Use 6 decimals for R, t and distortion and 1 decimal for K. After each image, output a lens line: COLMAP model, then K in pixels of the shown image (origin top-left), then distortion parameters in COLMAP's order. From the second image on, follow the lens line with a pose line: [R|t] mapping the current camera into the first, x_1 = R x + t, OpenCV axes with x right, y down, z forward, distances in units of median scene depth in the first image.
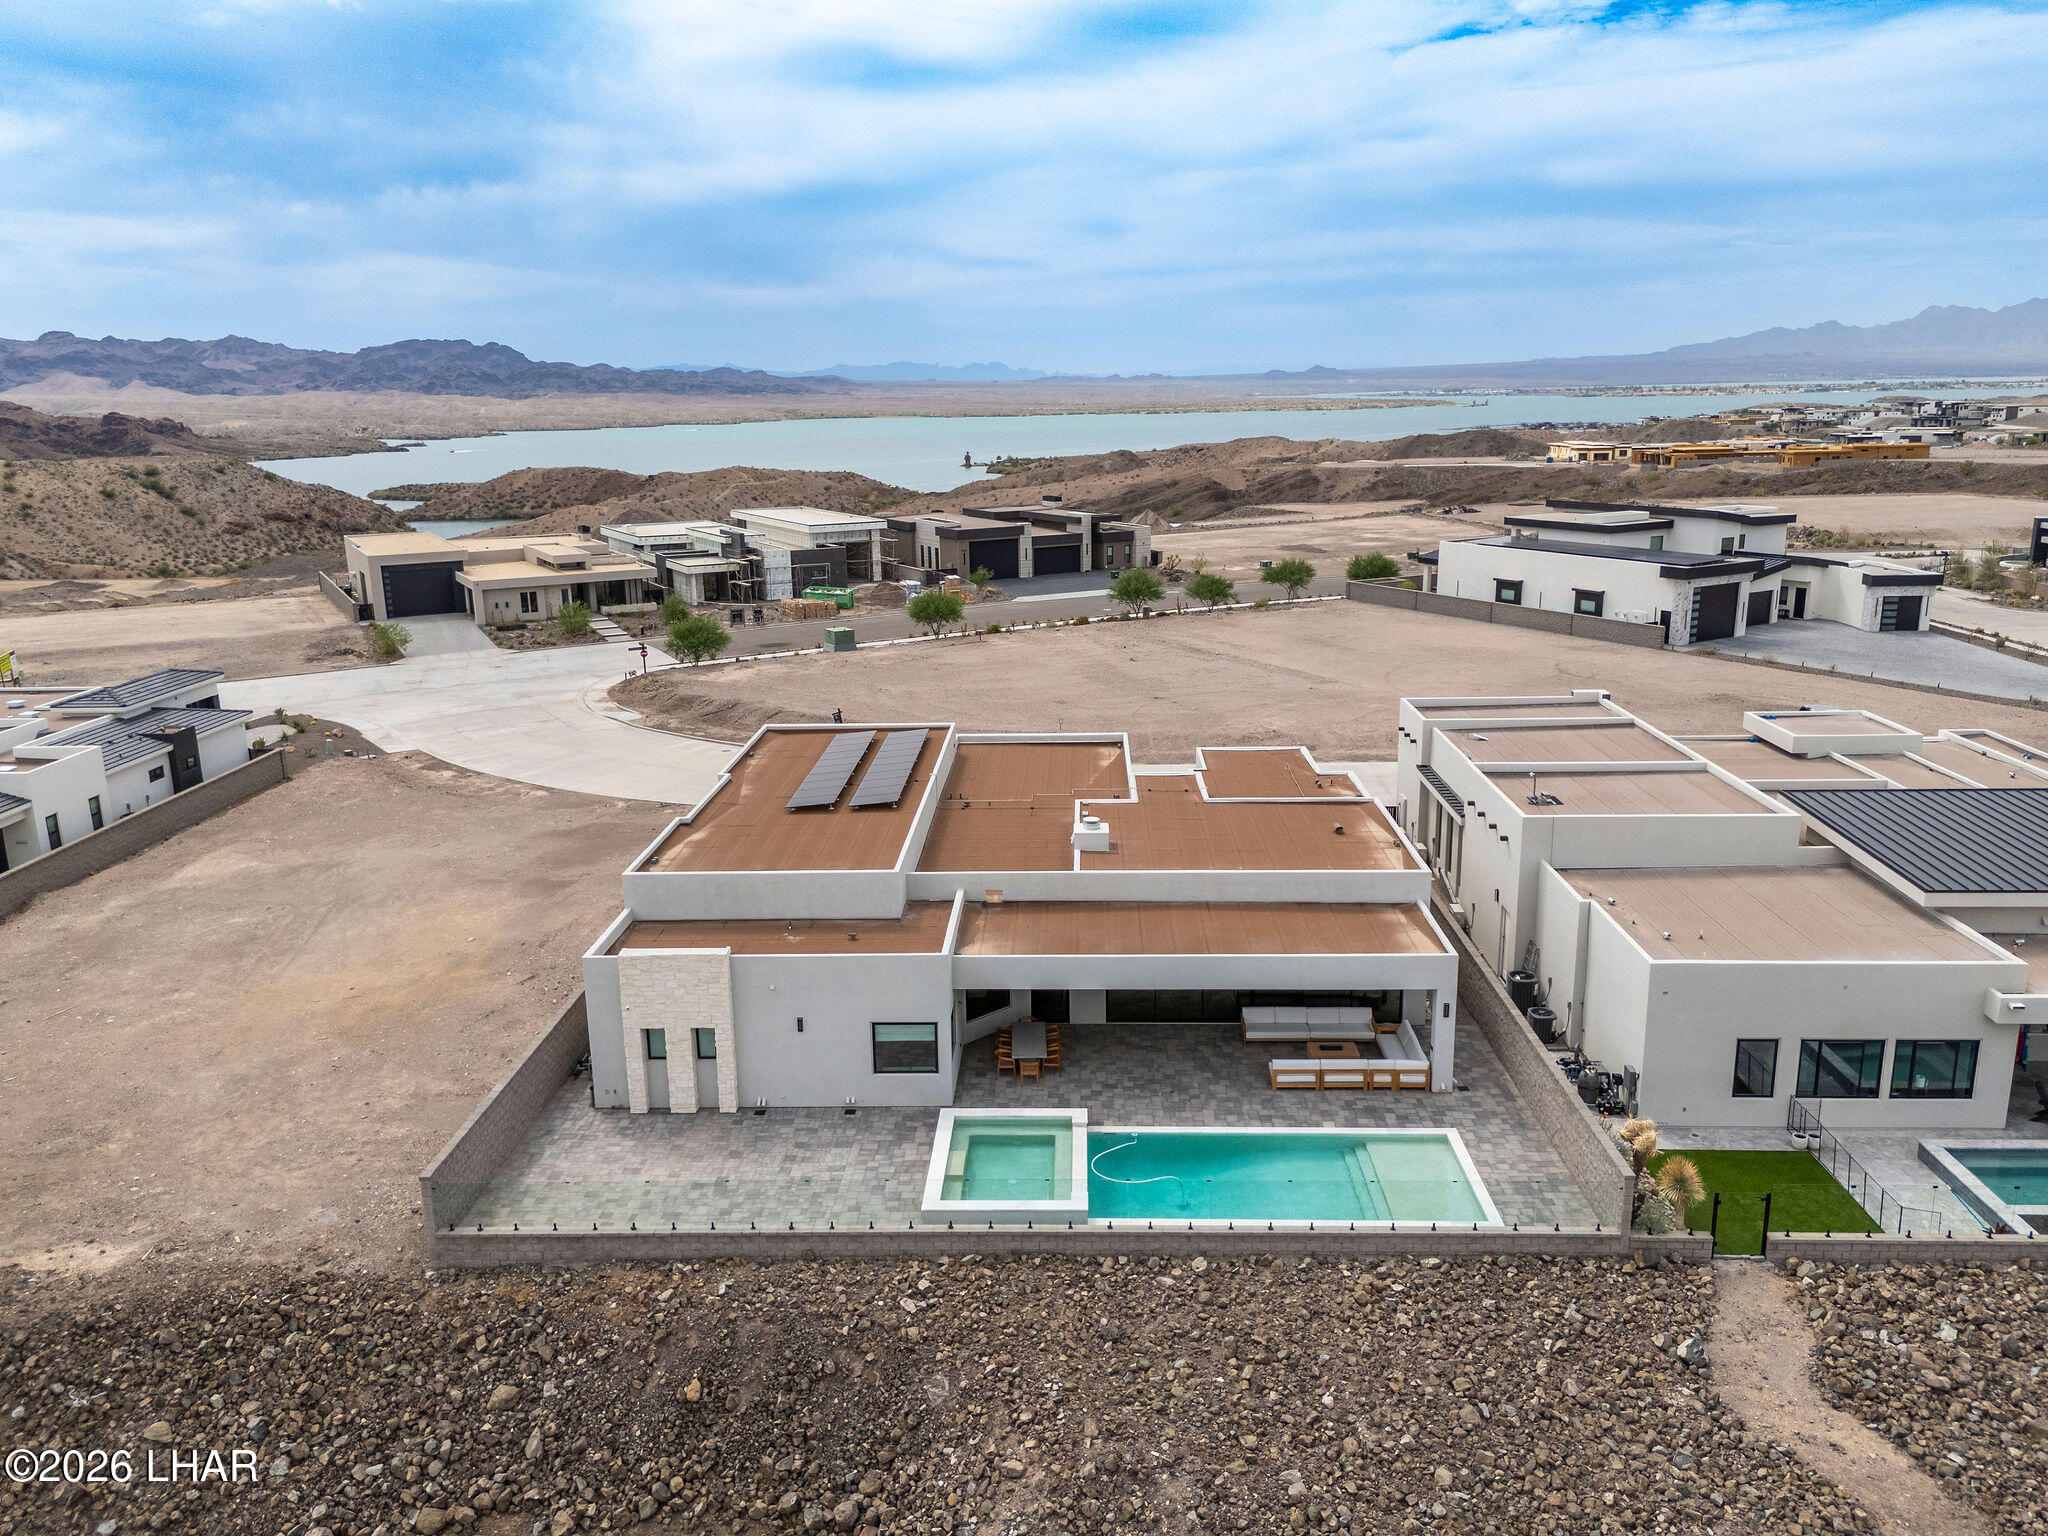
lens RADIAL K [[1514.4, 0, 1033.7], [0, 1514.4, 780.8], [0, 0, 1]] dist [0.065766, -0.061292]
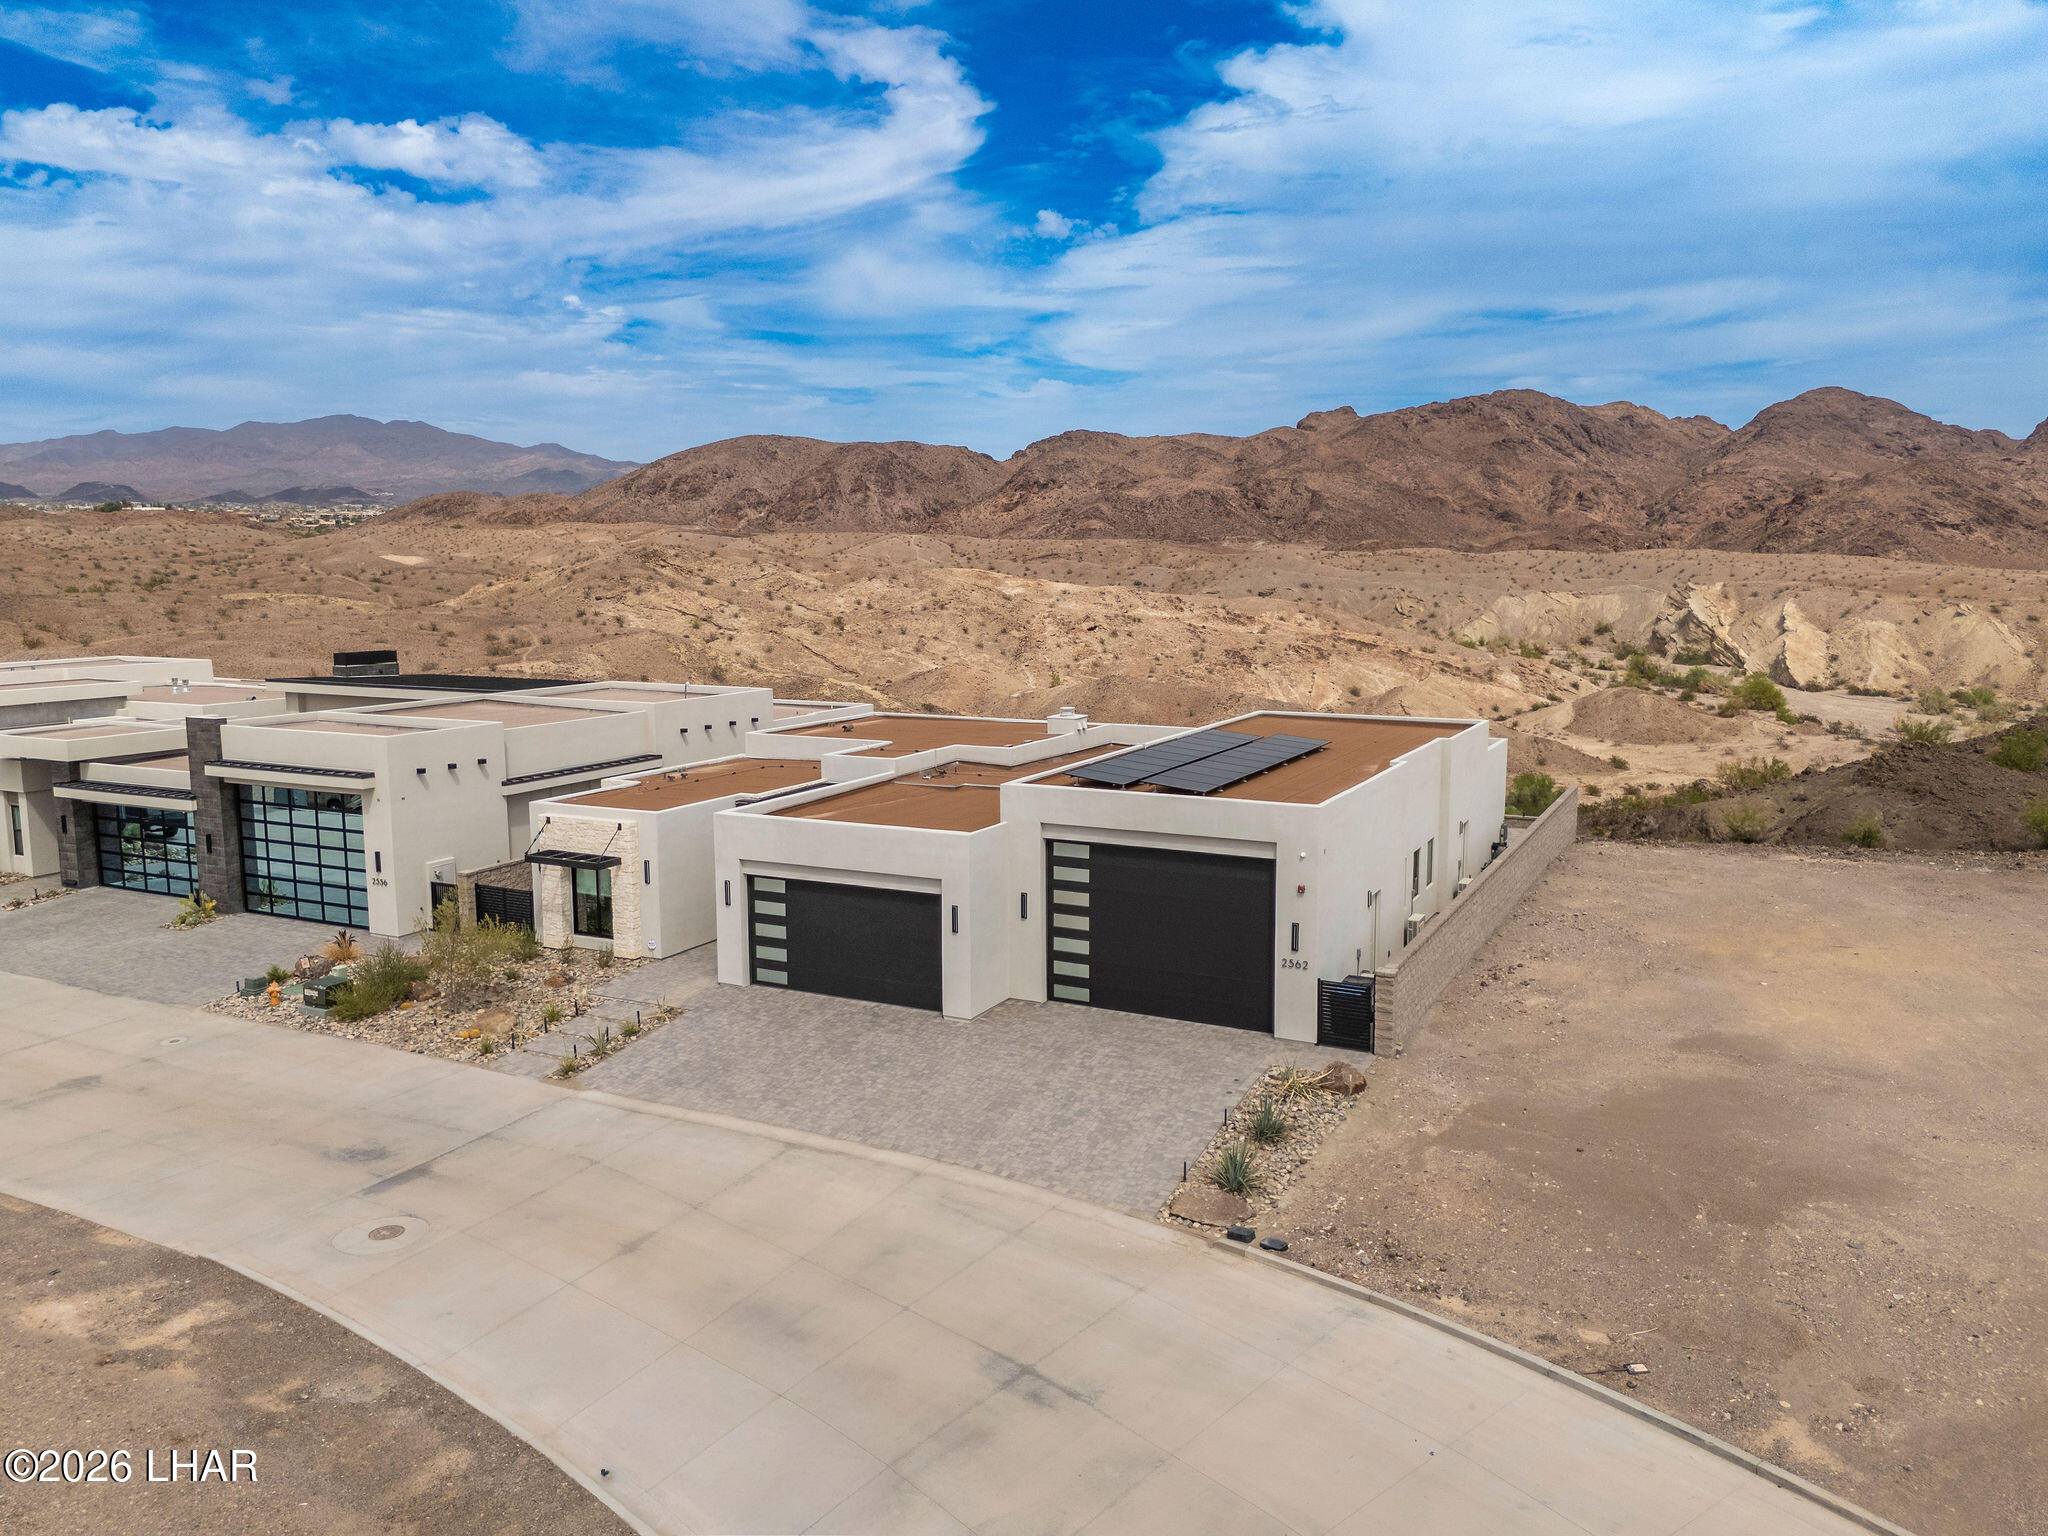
lens RADIAL K [[1514.4, 0, 1022.1], [0, 1514.4, 773.1], [0, 0, 1]] dist [0.065766, -0.061292]
pose [[-0.906219, -0.043362, 0.420580, -0.299356], [0.120998, 0.926529, 0.356236, -0.243780], [-0.405127, 0.373717, -0.834391, 1.449456]]
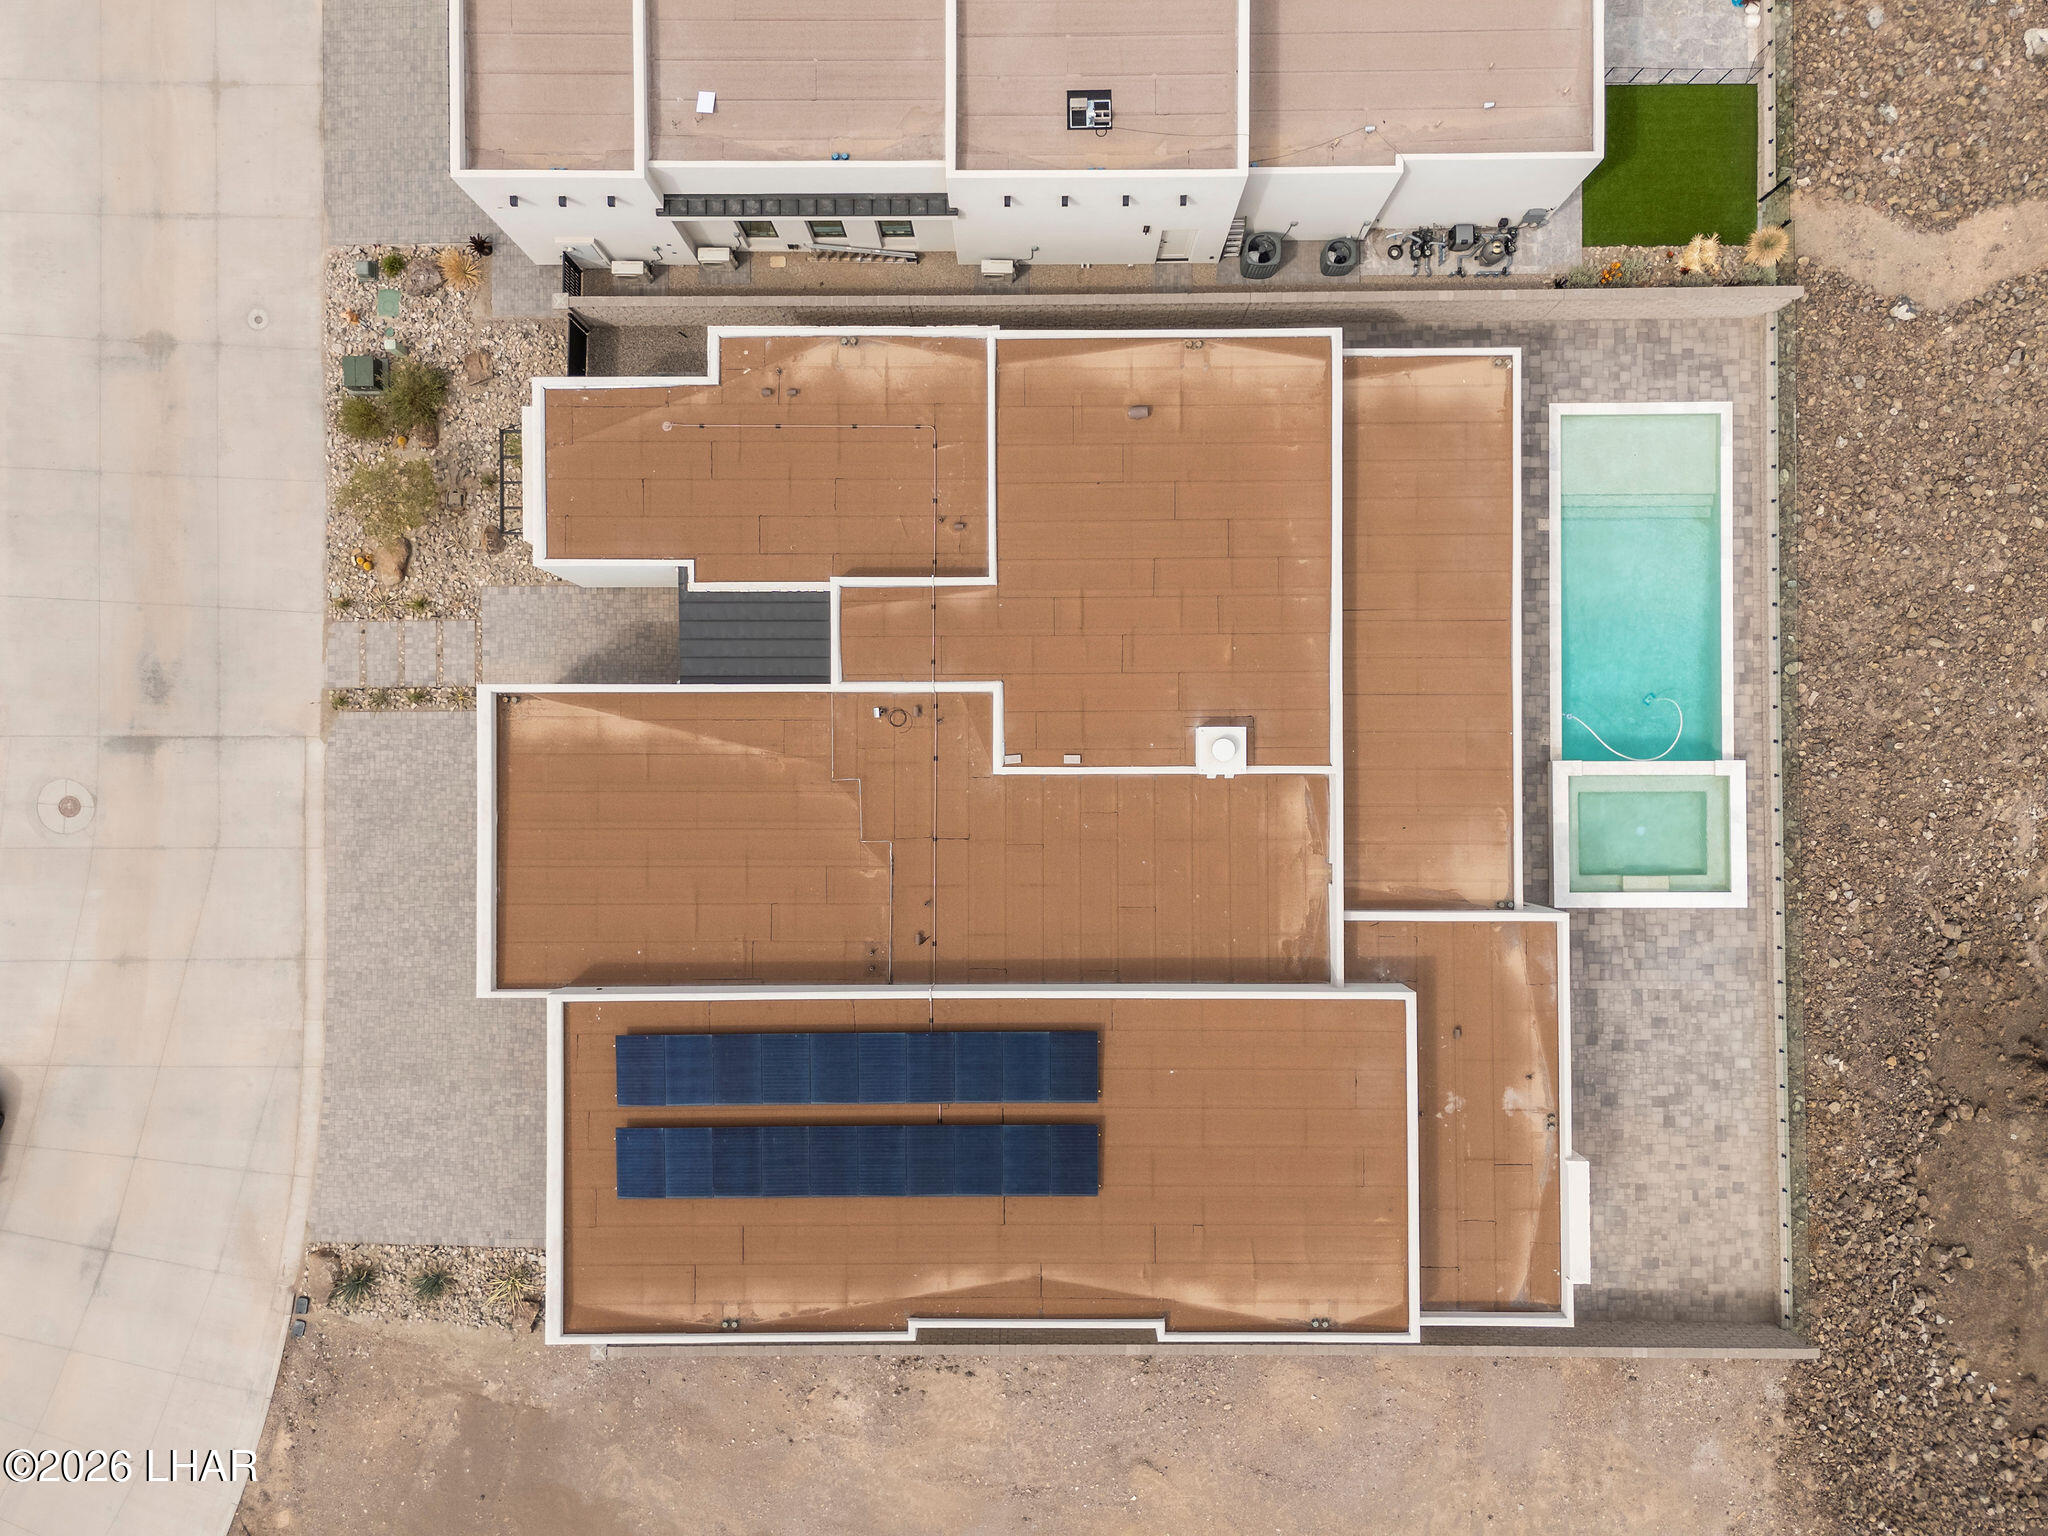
lens RADIAL K [[1514.4, 0, 1019.0], [0, 1514.4, 761.1], [0, 0, 1]] dist [0.065766, -0.061292]
pose [[-0.037486, -0.999088, 0.020427, 0.017324], [0.255523, 0.010178, 0.966749, -0.524189], [-0.966076, 0.041459, 0.254909, 0.667510]]
